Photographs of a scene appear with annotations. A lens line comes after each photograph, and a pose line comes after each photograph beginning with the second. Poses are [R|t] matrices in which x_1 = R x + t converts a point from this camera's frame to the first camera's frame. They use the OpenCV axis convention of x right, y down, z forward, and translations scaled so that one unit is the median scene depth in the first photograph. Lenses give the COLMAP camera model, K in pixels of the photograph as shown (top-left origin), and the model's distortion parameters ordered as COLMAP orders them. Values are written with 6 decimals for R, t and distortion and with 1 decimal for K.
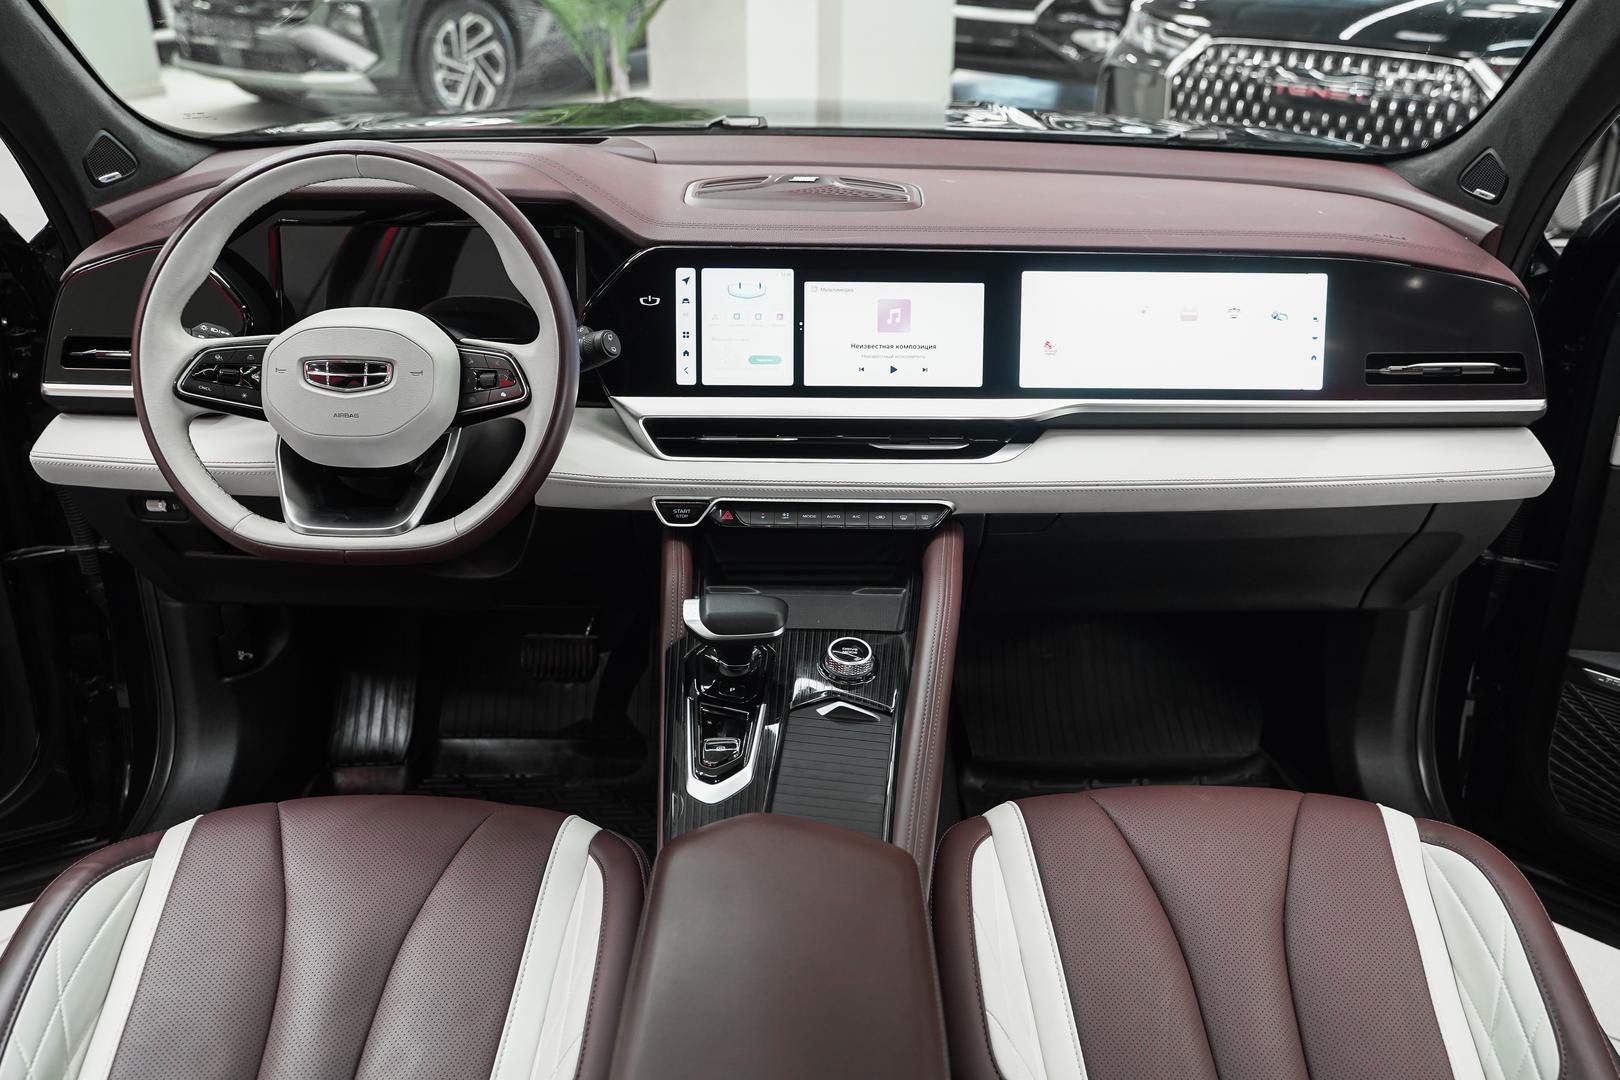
lens RADIAL K [[1296.3, 0, 810.9], [0, 1296.3, 520.2], [0, 0, 1]] dist [-0.003335, 0.000139]
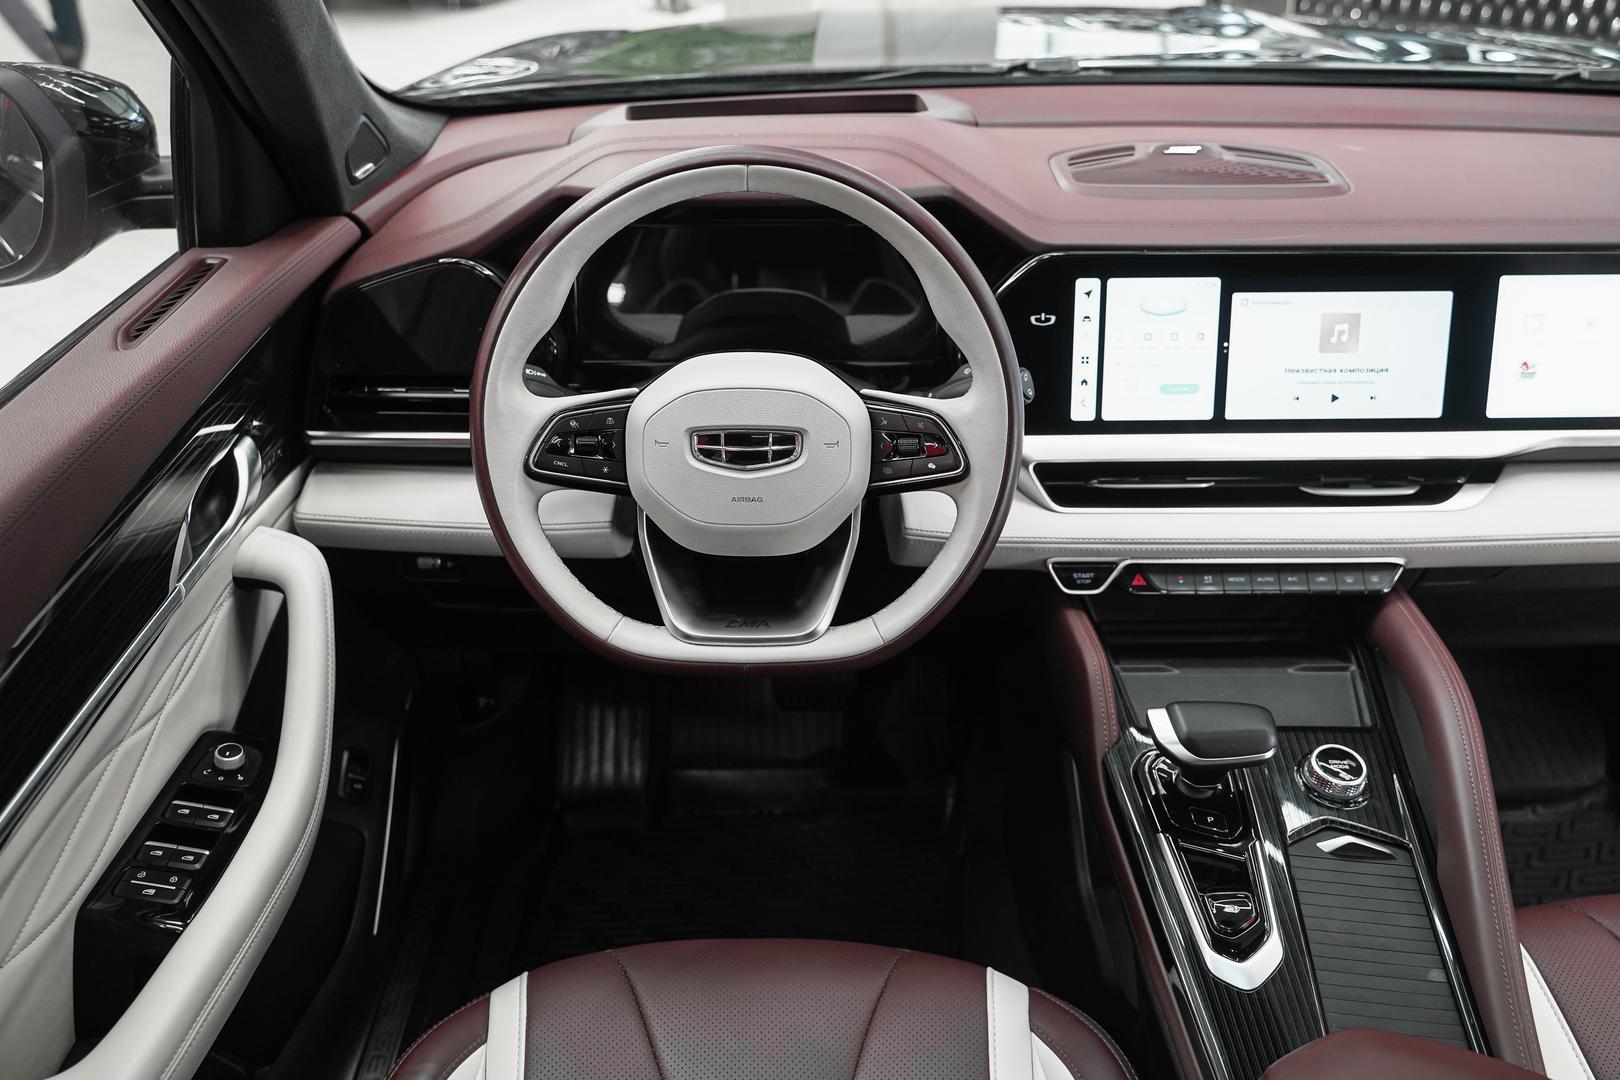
lens RADIAL K [[1318.0, 0, 810.0], [0, 1318.0, 540.0], [0, 0, 1]] dist [-0.008027, 0.000354]
pose [[0.999855, -0.013691, -0.010137, -0.264096], [0.014631, 0.994949, 0.099313, -0.115385], [0.008726, -0.099447, 0.995005, 0.158074]]
